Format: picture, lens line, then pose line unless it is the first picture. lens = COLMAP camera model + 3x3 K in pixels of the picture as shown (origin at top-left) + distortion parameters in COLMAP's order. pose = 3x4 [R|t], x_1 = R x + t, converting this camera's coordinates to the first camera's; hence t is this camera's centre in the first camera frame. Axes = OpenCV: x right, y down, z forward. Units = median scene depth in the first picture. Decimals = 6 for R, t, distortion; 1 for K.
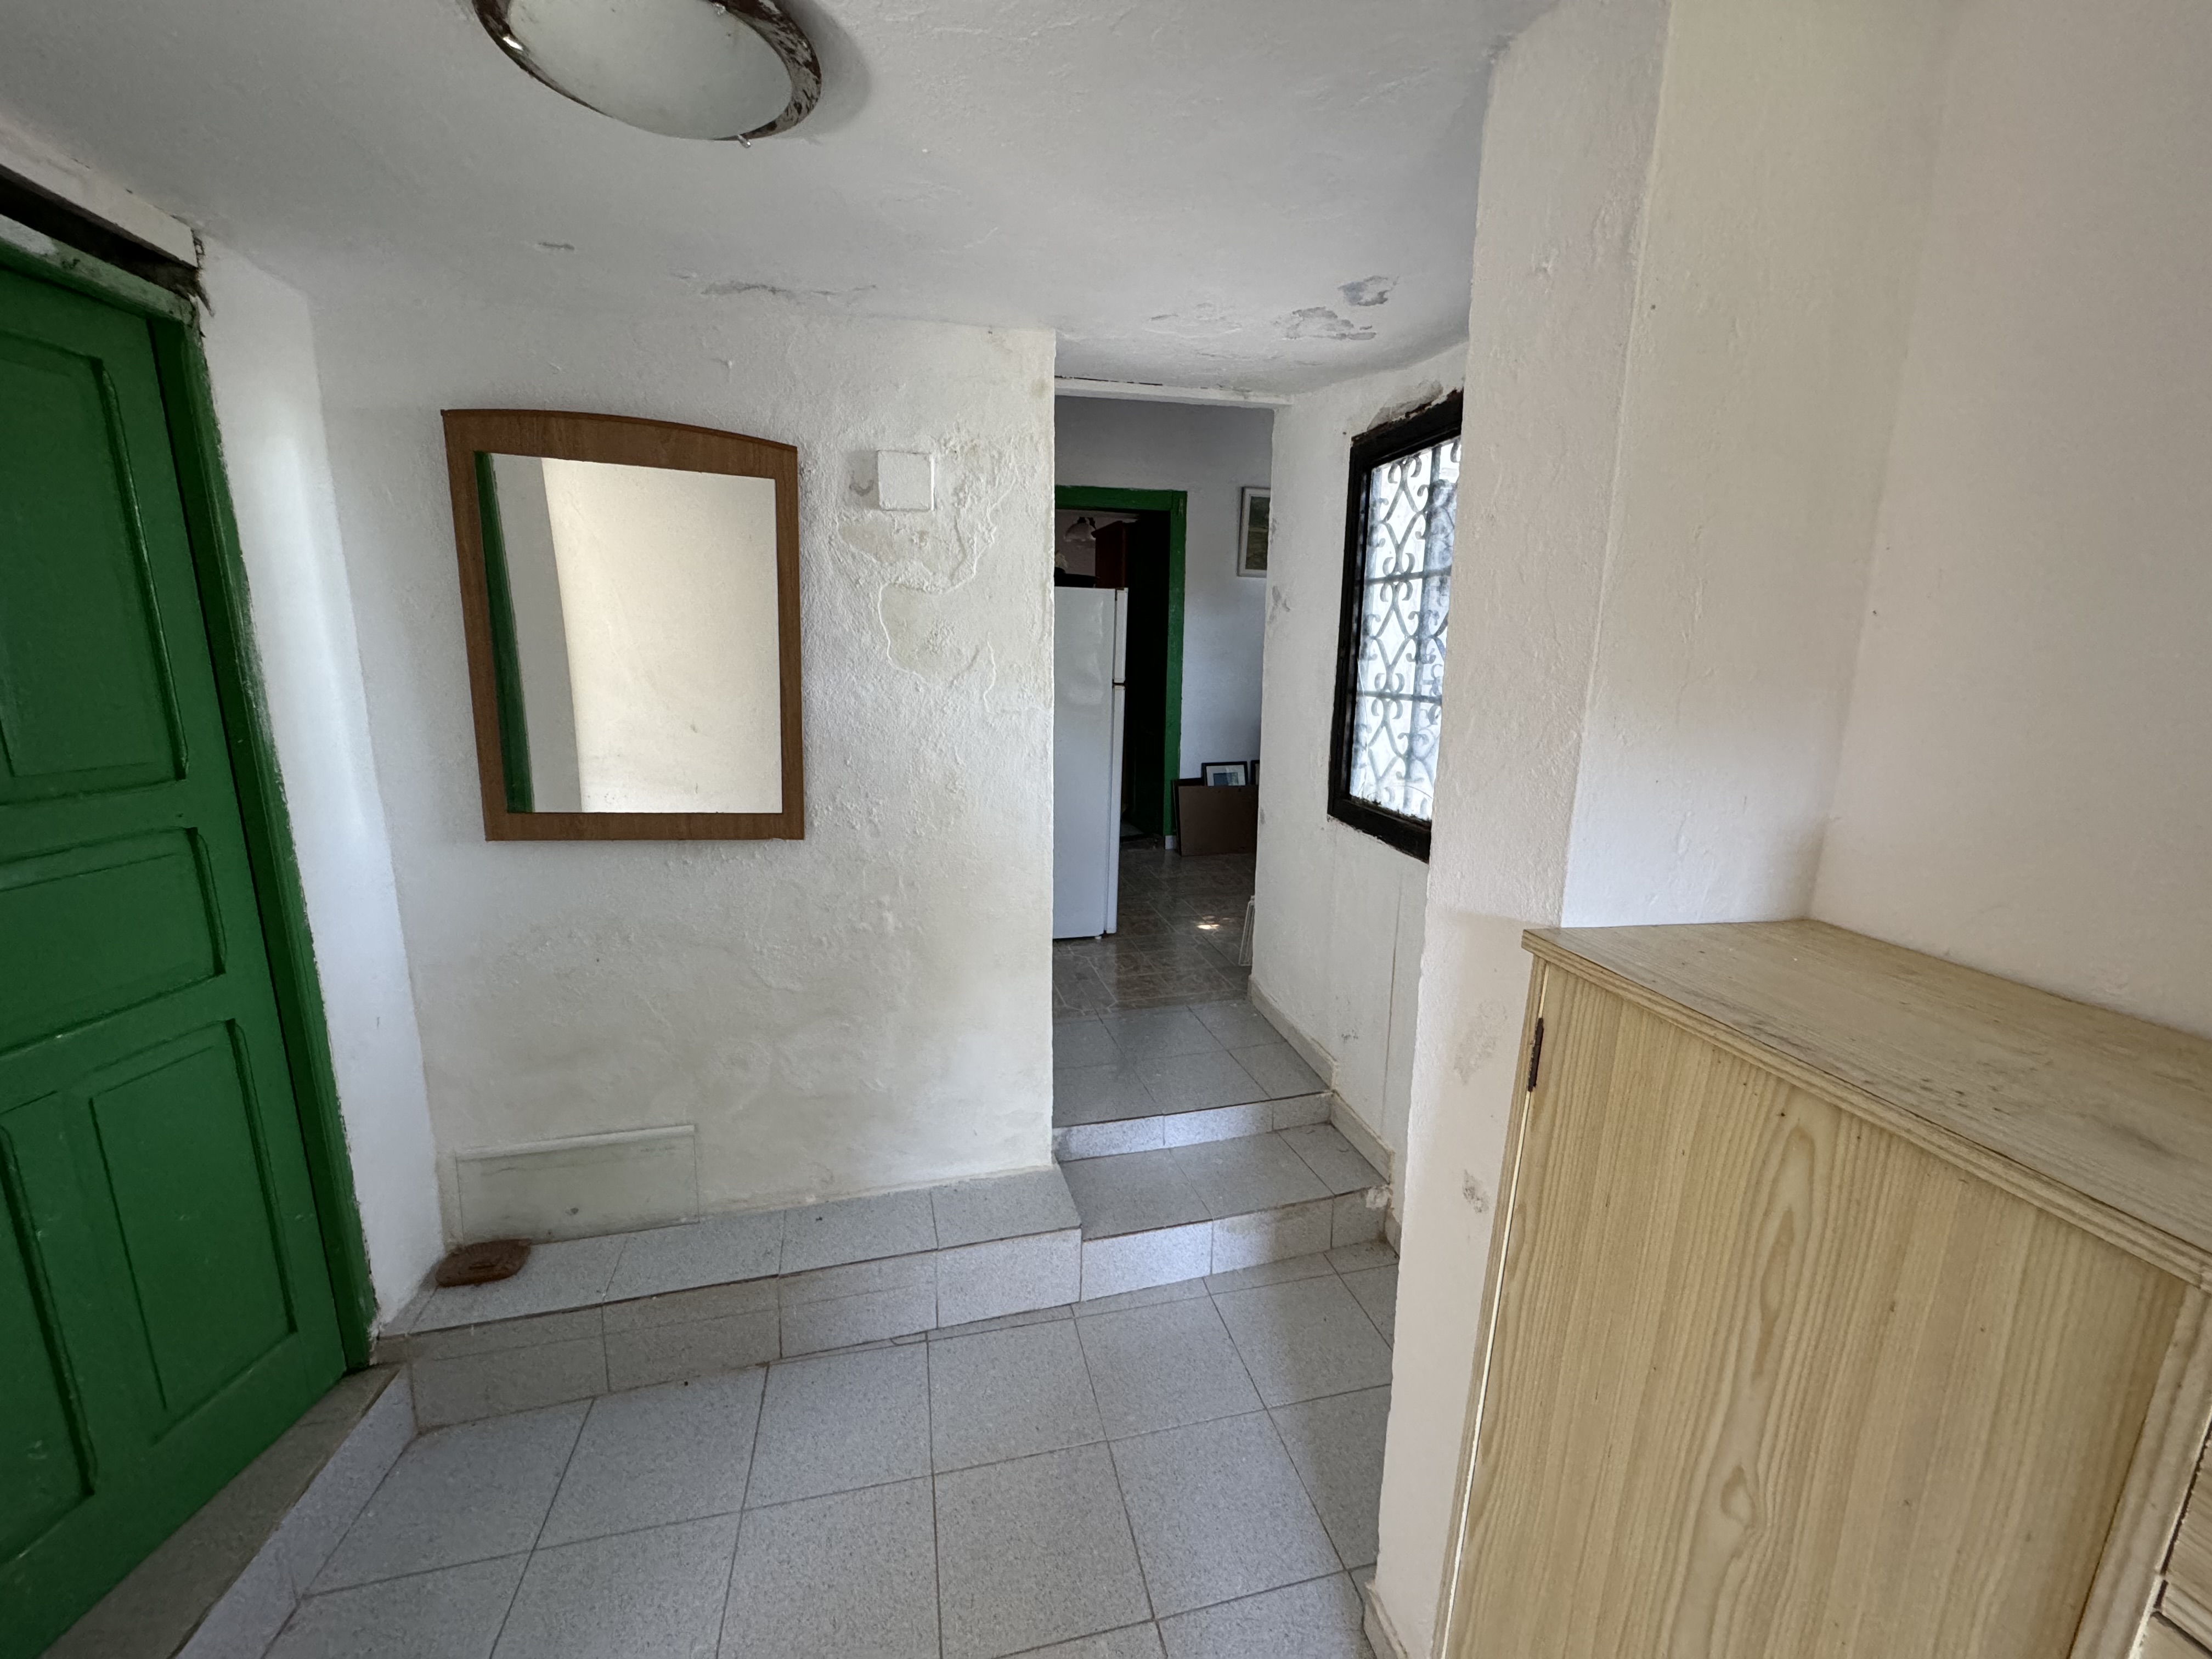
lens RADIAL K [[880.8, 0, 1105.3], [0, 880.8, 830.8], [0, 0, 1]] dist [-0.002406, 0.000224]
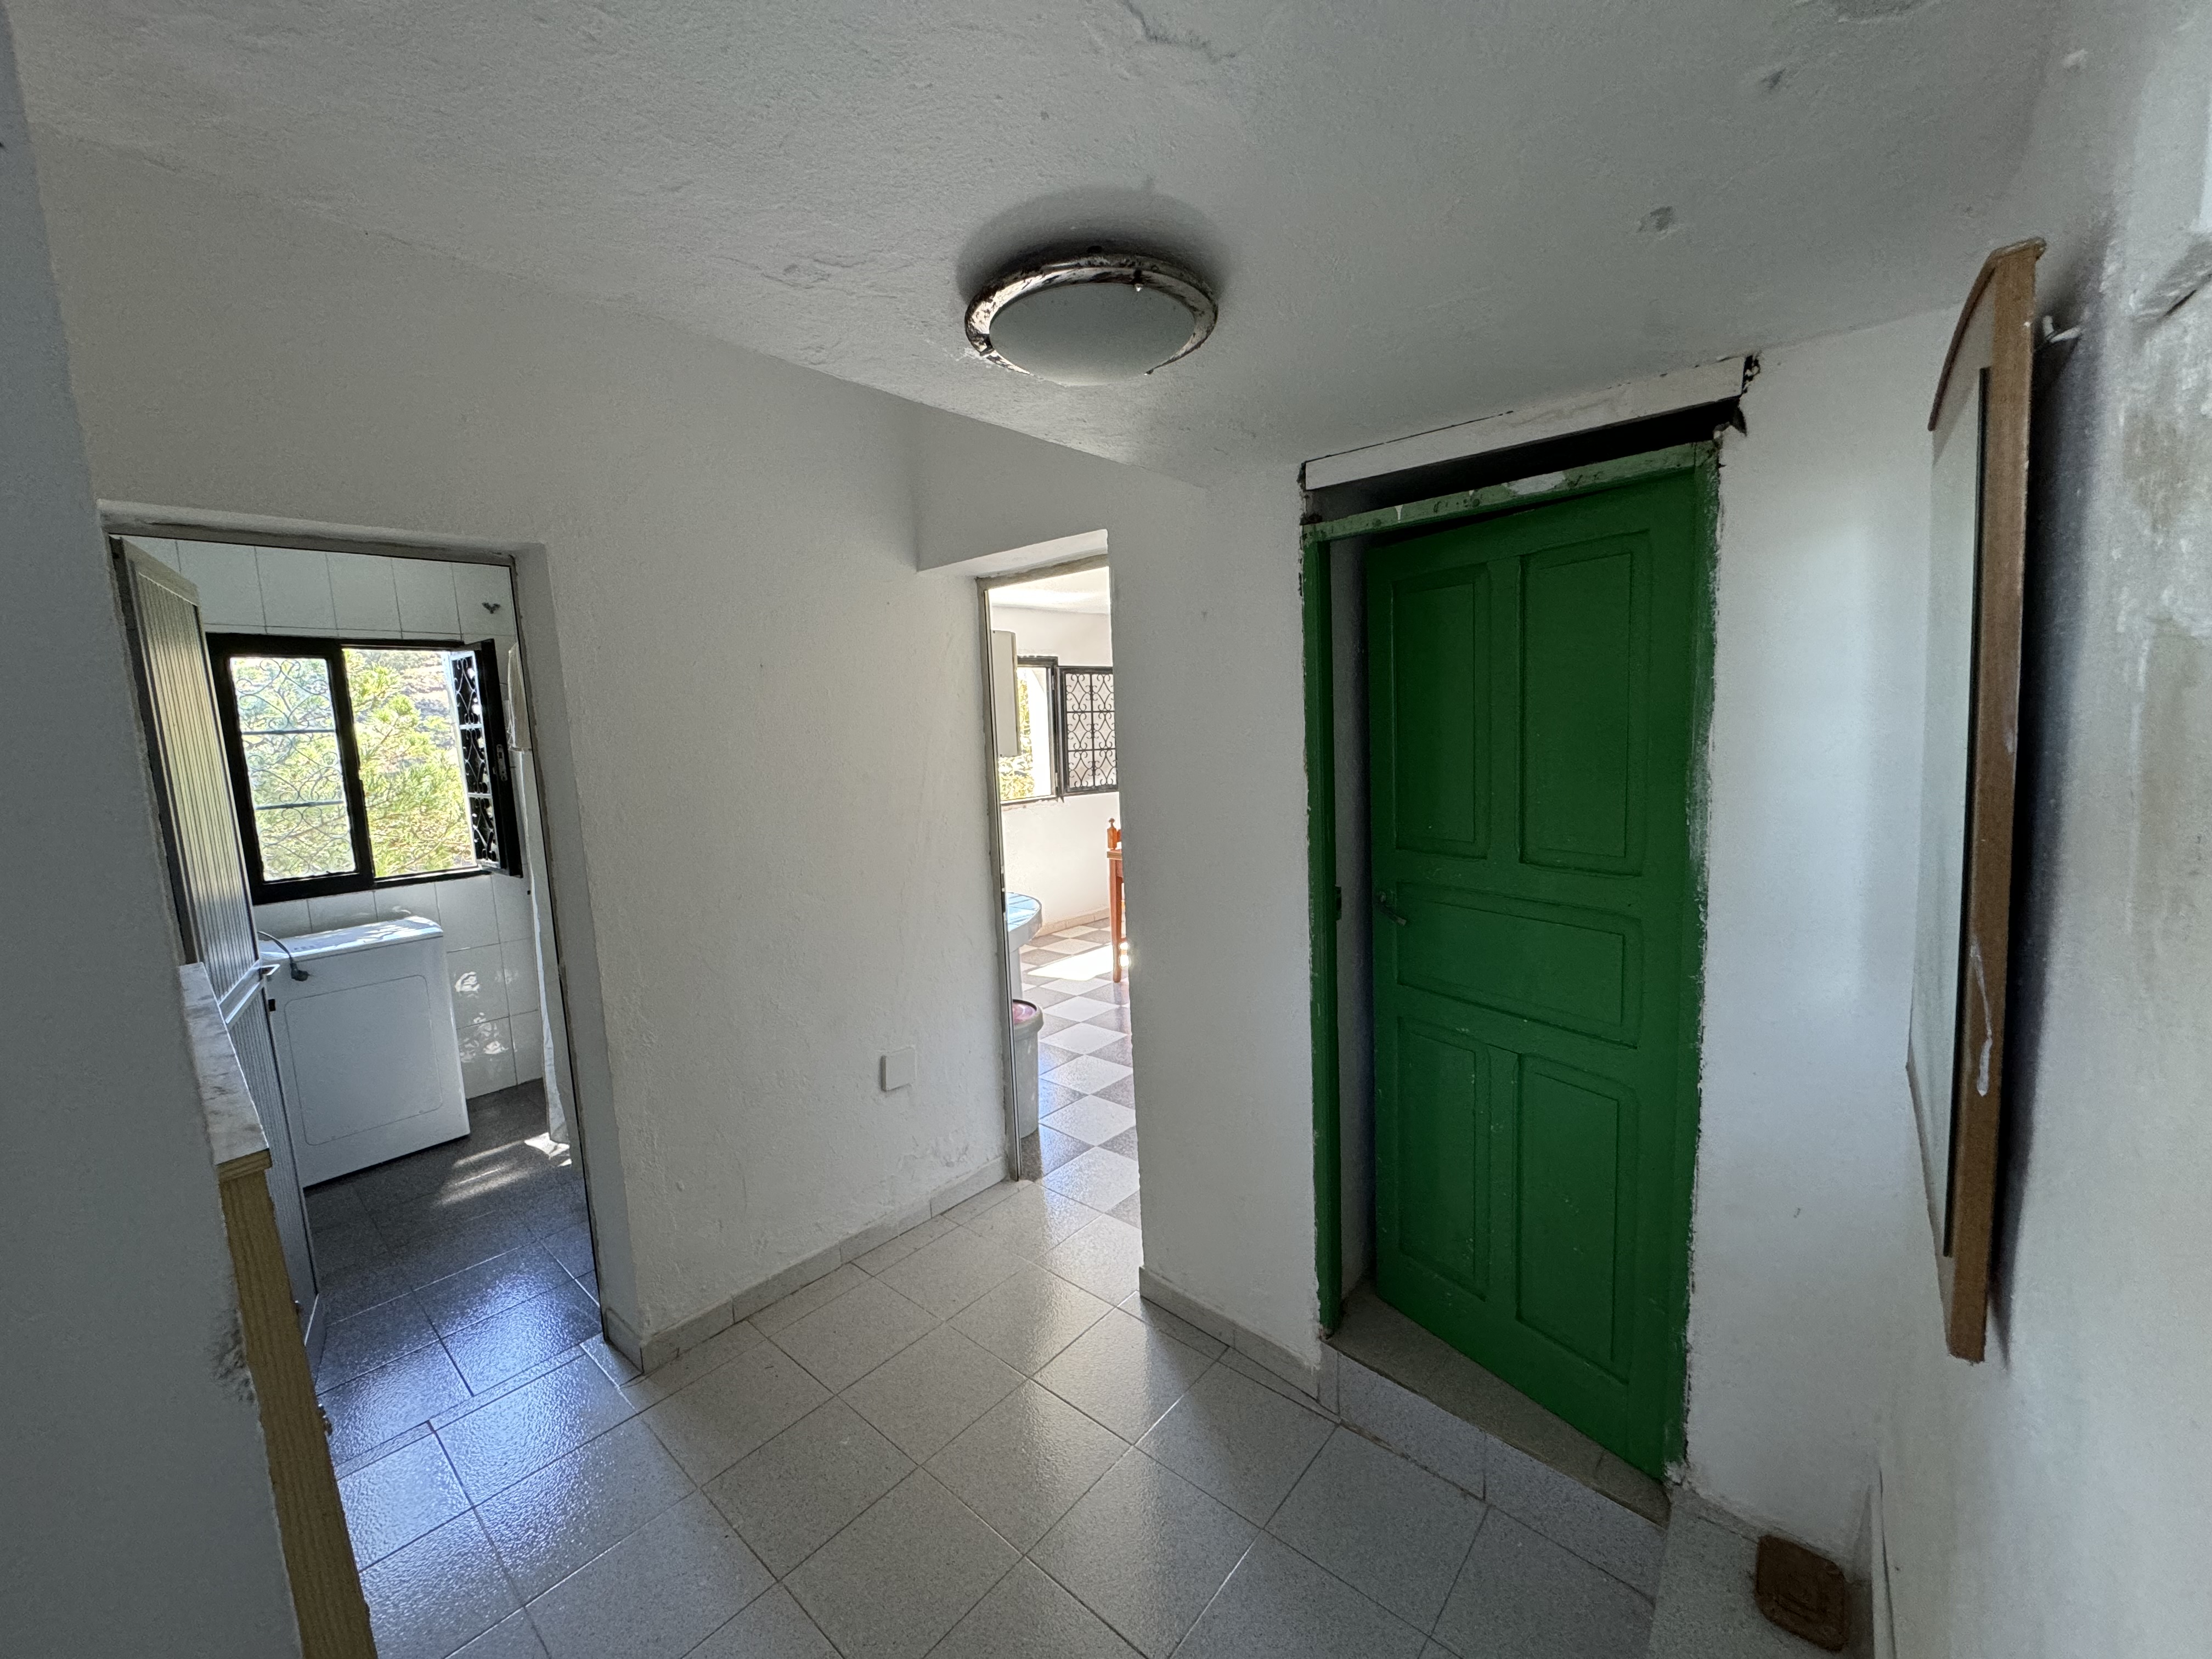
lens RADIAL K [[880.8, 0, 1107.3], [0, 880.8, 832.0], [0, 0, 1]] dist [-0.002406, 0.000224]
pose [[-0.810263, 0.098082, -0.577801, 0.122816], [-0.086288, 0.955187, 0.283147, -0.267239], [0.579679, 0.279281, -0.765490, 1.026501]]
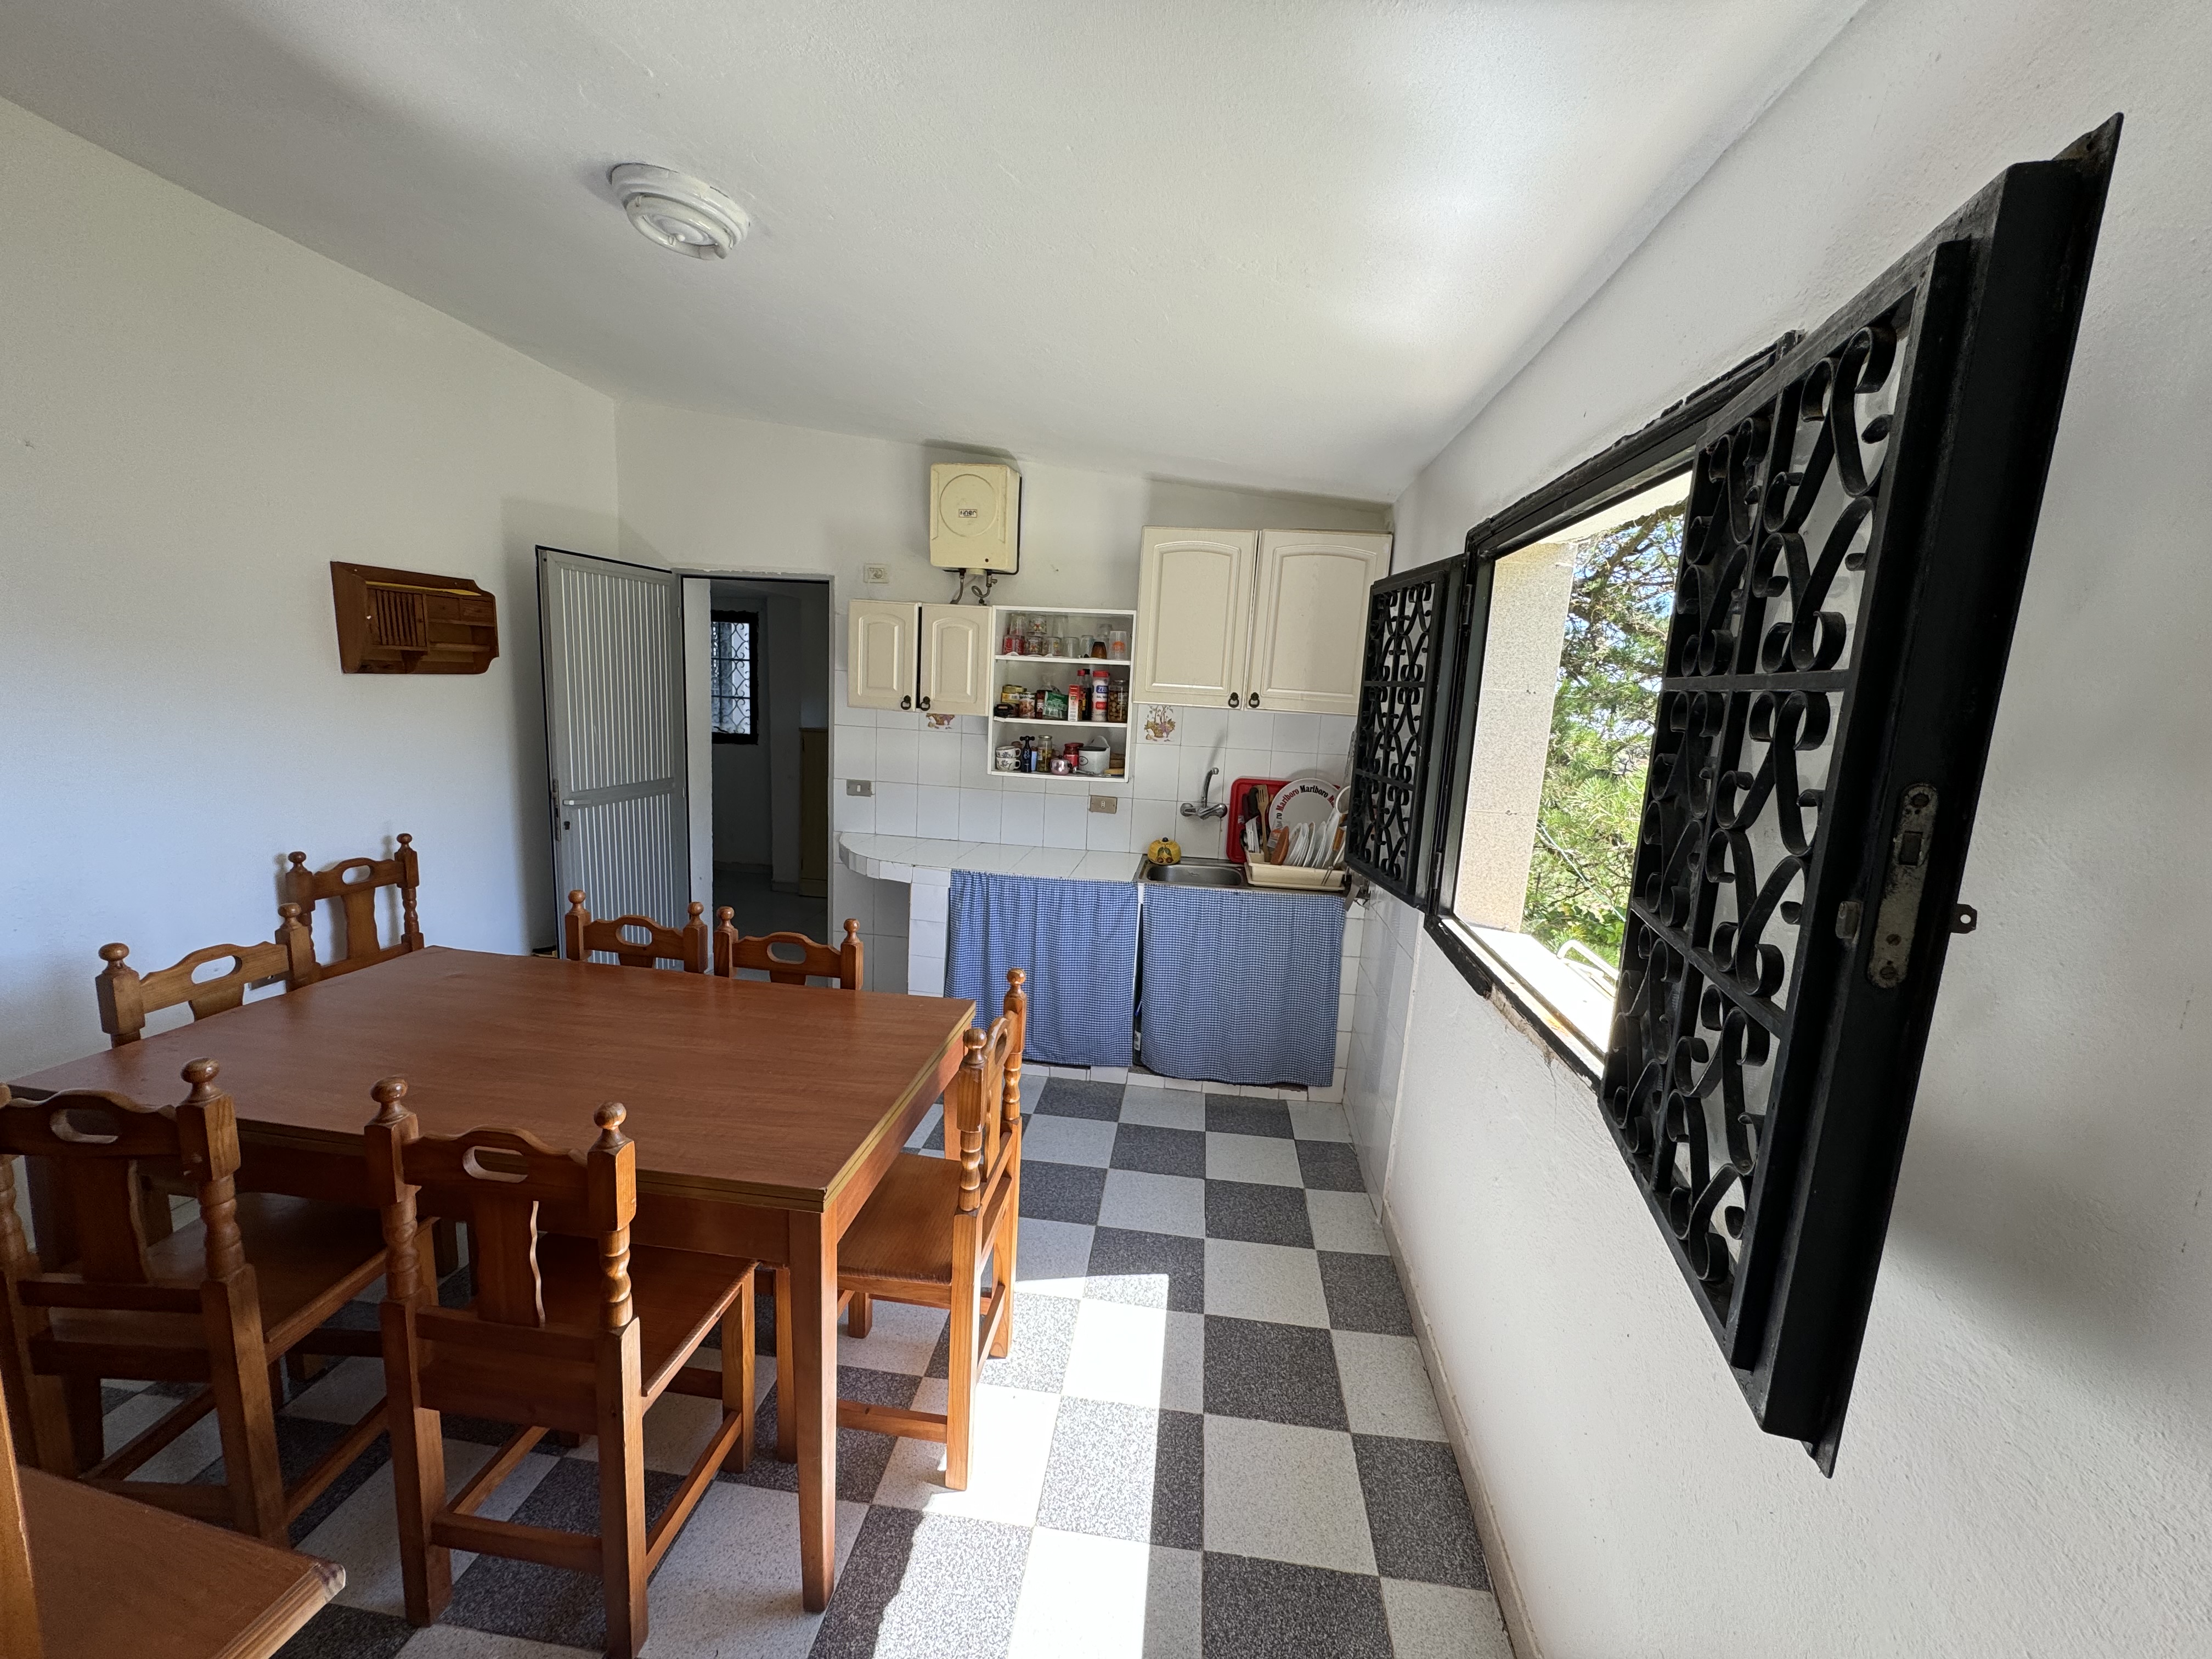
lens RADIAL K [[880.8, 0, 1104.7], [0, 880.8, 827.1], [0, 0, 1]] dist [-0.002406, 0.000224]
pose [[0.337247, -0.139696, 0.930994, -2.528997], [0.141525, 0.985214, 0.096566, 0.266326], [-0.930718, 0.099192, 0.352031, -1.730131]]
